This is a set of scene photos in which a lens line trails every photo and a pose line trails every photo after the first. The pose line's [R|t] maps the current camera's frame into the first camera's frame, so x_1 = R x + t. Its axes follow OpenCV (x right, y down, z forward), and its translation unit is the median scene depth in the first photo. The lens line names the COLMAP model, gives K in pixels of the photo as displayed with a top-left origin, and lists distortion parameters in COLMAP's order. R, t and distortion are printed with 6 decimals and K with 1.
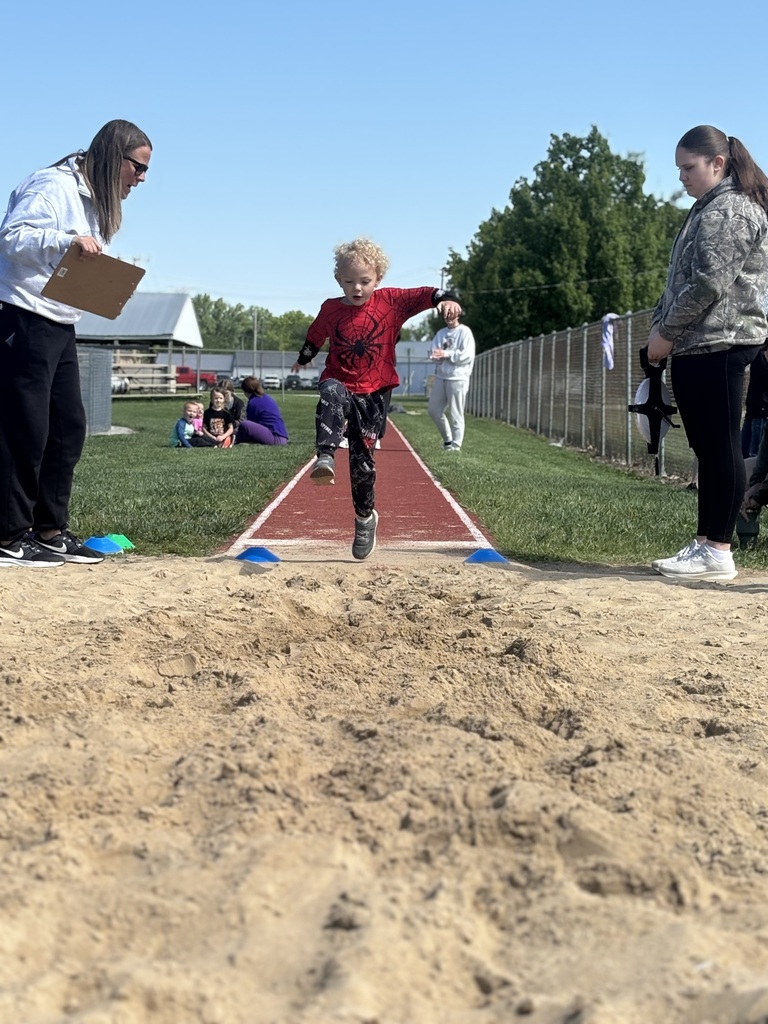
lens RADIAL K [[2351.4, 0, 402.7], [0, 2351.4, 515.2], [0, 0, 1]] dist [0.310001, -1.394322]
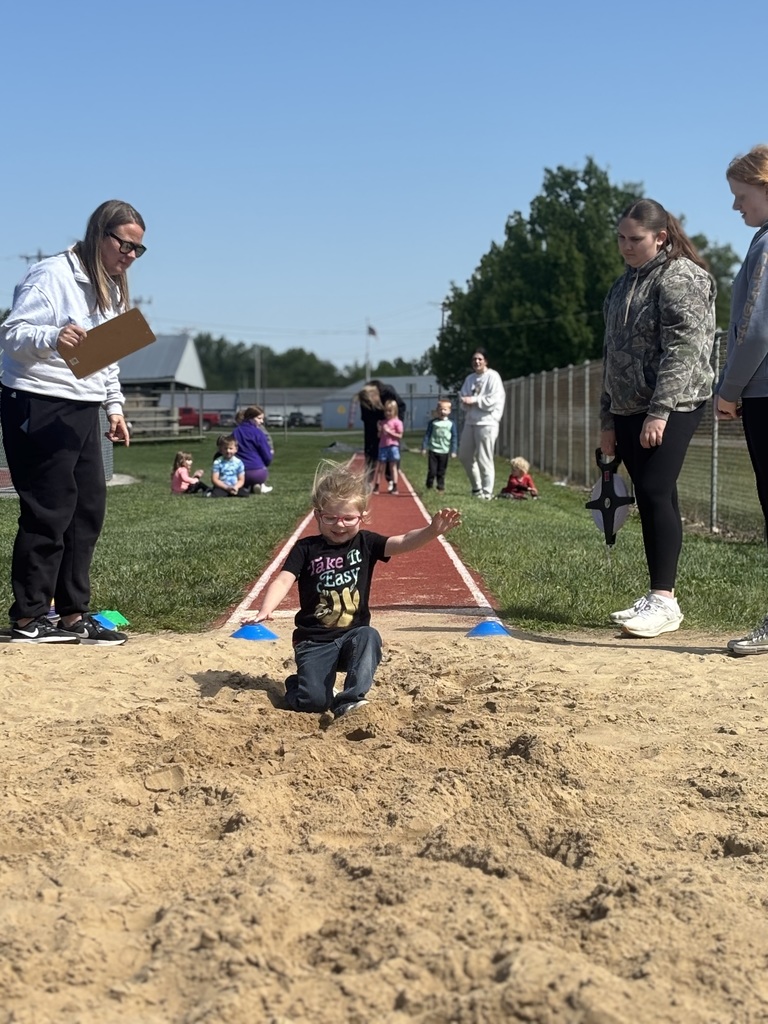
lens RADIAL K [[2350.3, 0, 384.0], [0, 2350.3, 512.0], [0, 0, 1]] dist [0.320650, -1.440666]
pose [[0.999668, -0.023626, -0.010291, 0.005536], [0.023462, 0.999599, -0.015846, -0.028060], [0.010661, 0.015600, 0.999821, 0.049829]]
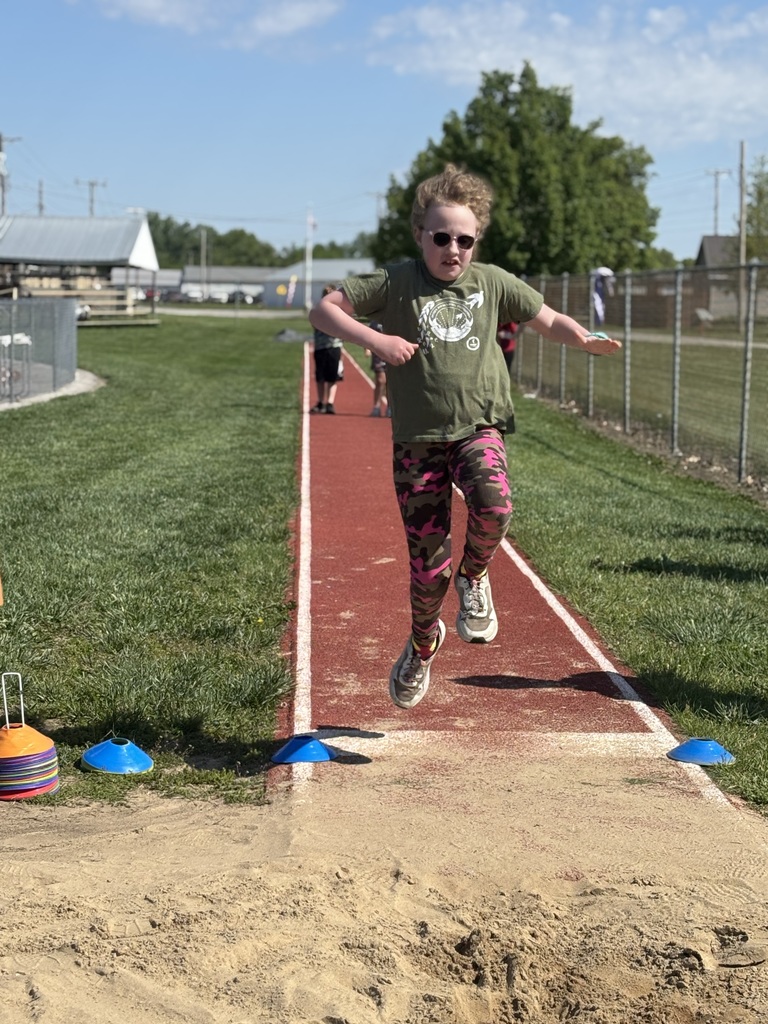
lens RADIAL K [[2158.6, 0, 382.3], [0, 2158.6, 430.9], [0, 0, 1]] dist [0.255215, -0.018654]
pose [[0.999791, -0.001384, 0.020375, -0.109367], [0.001253, 0.999978, 0.006443, -0.148847], [-0.020383, -0.006416, 0.999772, 0.711818]]
